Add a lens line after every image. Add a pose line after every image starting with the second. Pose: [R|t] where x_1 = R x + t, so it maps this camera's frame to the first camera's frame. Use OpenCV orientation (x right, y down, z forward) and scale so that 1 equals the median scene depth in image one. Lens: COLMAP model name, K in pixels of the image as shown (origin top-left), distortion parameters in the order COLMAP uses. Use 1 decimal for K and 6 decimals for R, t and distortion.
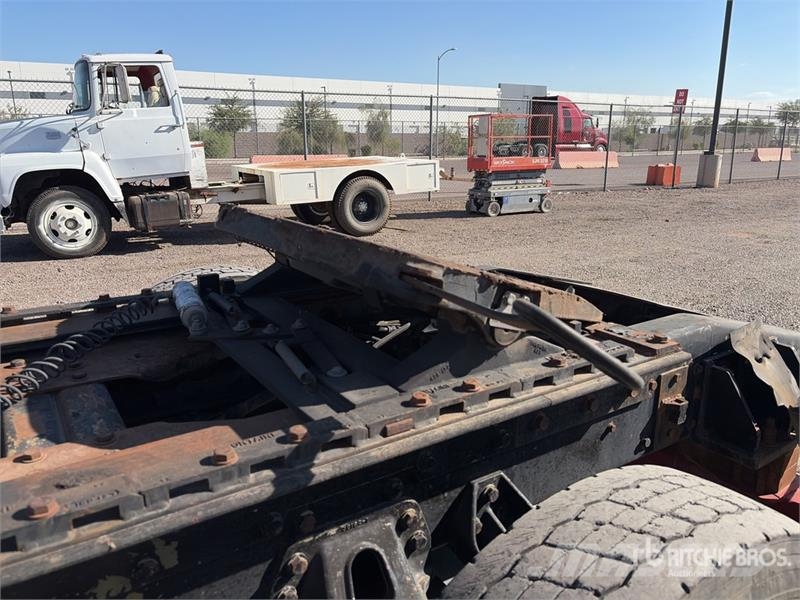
lens RADIAL K [[619.9, 0, 395.3], [0, 619.9, 303.6], [0, 0, 1]] dist [0.025919, -0.023350]
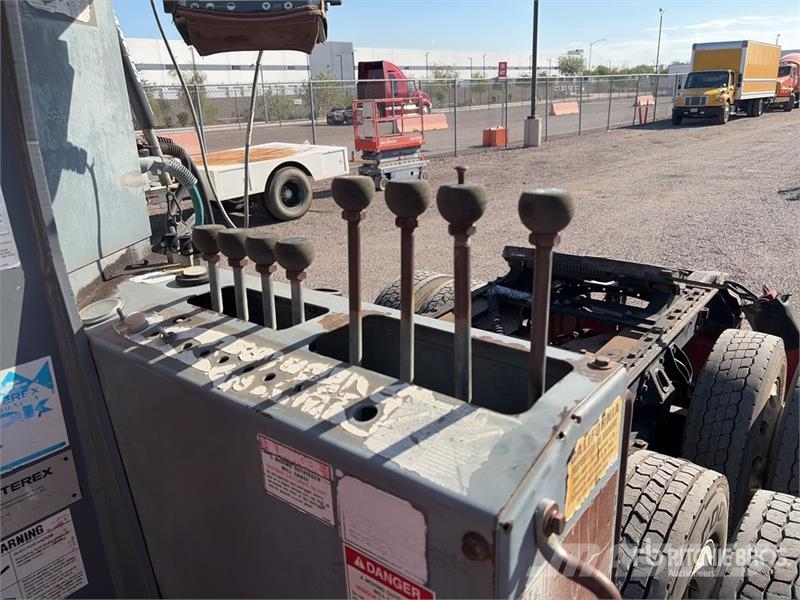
lens RADIAL K [[619.9, 0, 404.3], [0, 619.9, 297.3], [0, 0, 1]] dist [0.025919, -0.023350]
pose [[0.951979, -0.127531, 0.278338, -0.146603], [0.112096, 0.991175, 0.070753, -0.021282], [-0.284905, -0.036155, 0.957874, -0.108365]]
